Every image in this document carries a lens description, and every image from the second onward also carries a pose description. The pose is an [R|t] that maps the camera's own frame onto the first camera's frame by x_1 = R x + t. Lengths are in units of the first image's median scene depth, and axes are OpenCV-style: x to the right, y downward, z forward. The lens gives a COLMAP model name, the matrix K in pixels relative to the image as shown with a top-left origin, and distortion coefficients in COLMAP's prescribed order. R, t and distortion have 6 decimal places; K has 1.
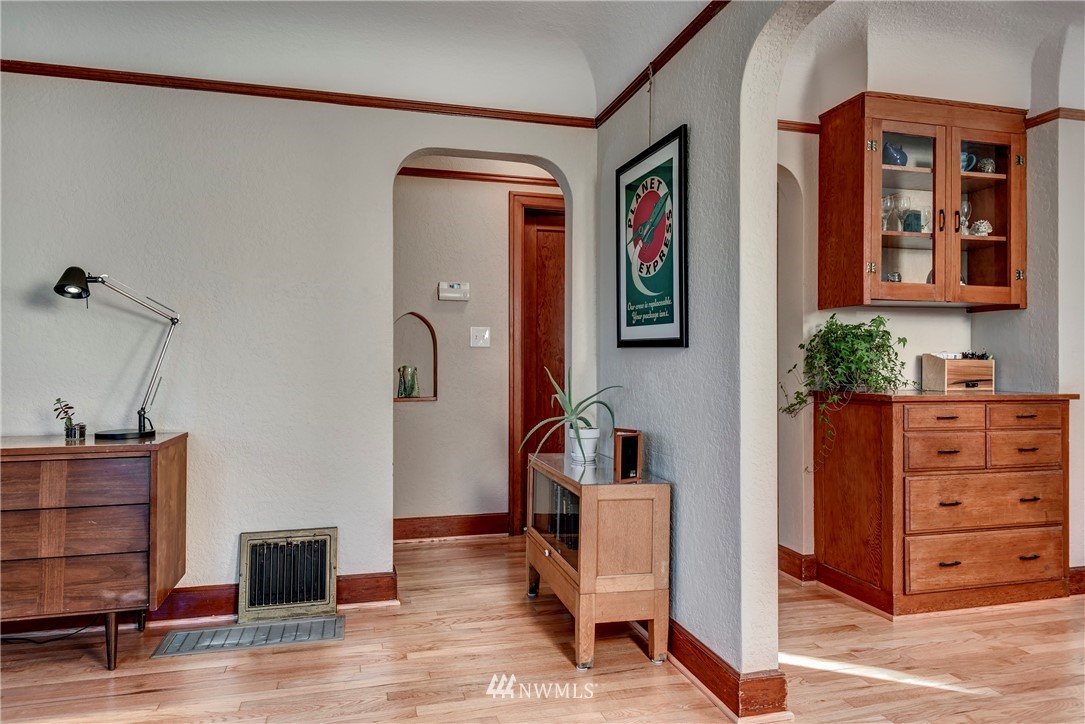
lens RADIAL K [[695.0, 0, 544.4], [0, 695.0, 360.5], [0, 0, 1]] dist [0.016844, -0.016156]
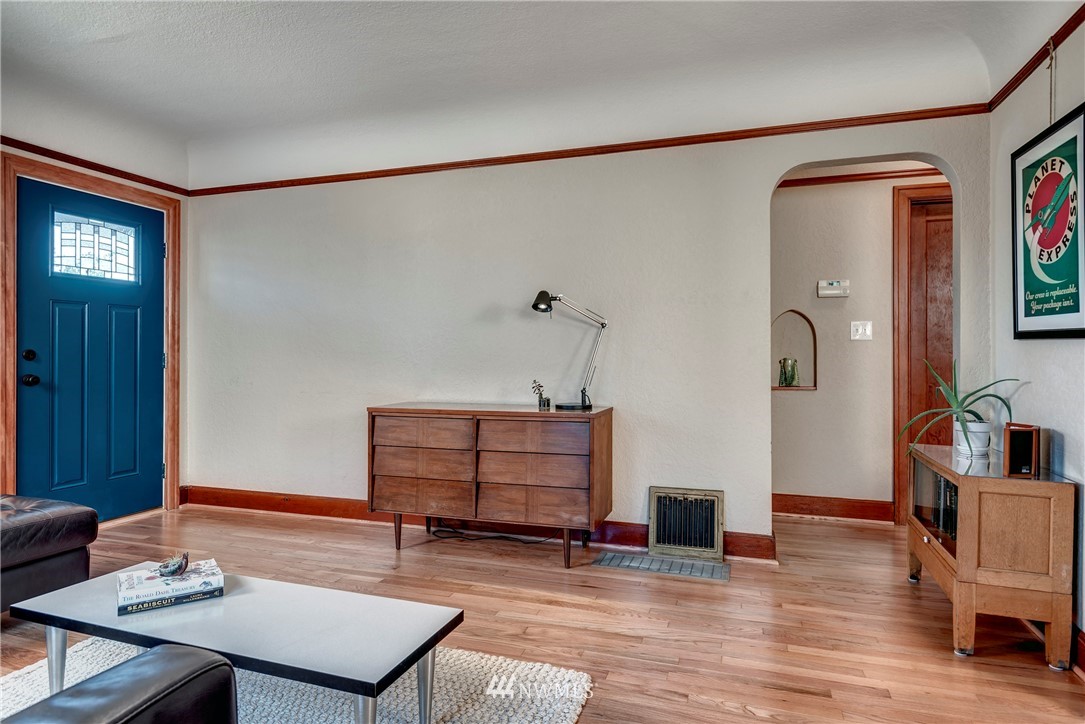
lens RADIAL K [[638.9, 0, 533.0], [0, 638.9, 344.7], [0, 0, 1]] dist [-0.002358, -0.001644]
pose [[0.829565, -0.011229, -0.558297, 0.051927], [0.003928, 0.999890, -0.014275, -0.001151], [0.558396, 0.009649, 0.829519, -0.112470]]
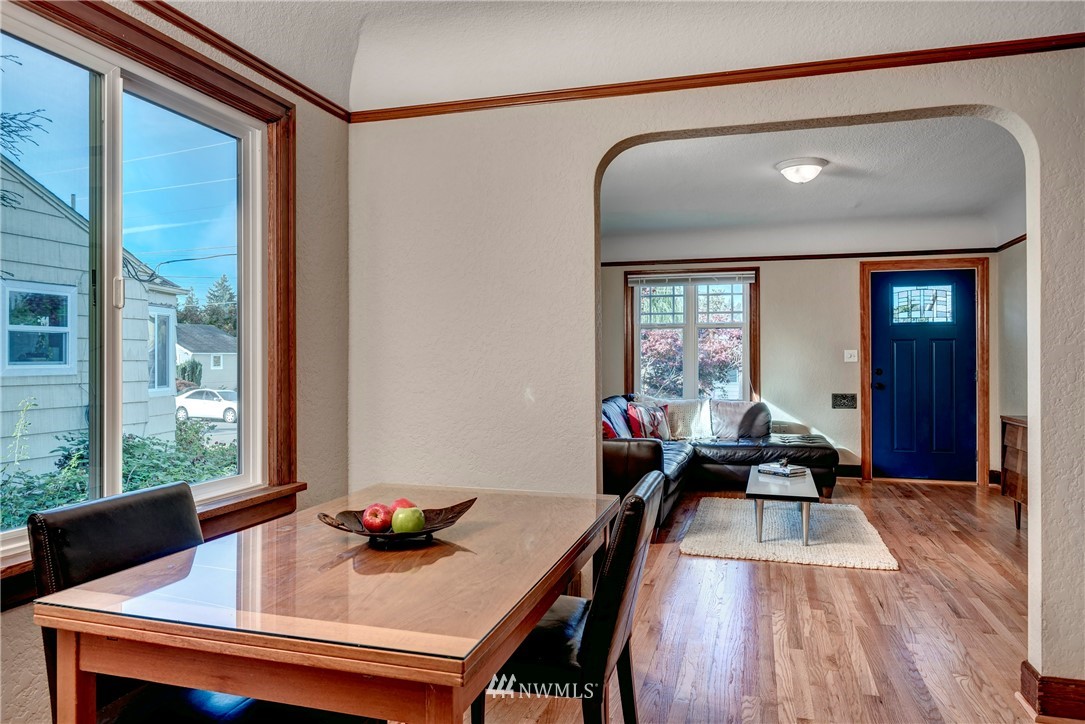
lens RADIAL K [[697.5, 0, 542.7], [0, 697.5, 361.7], [0, 0, 1]] dist [0.005285, 0.000376]
pose [[-0.531144, -0.001868, -0.847280, 1.624263], [0.004823, 0.999975, -0.005228, -0.040510], [0.847268, -0.006863, -0.531121, 0.957151]]
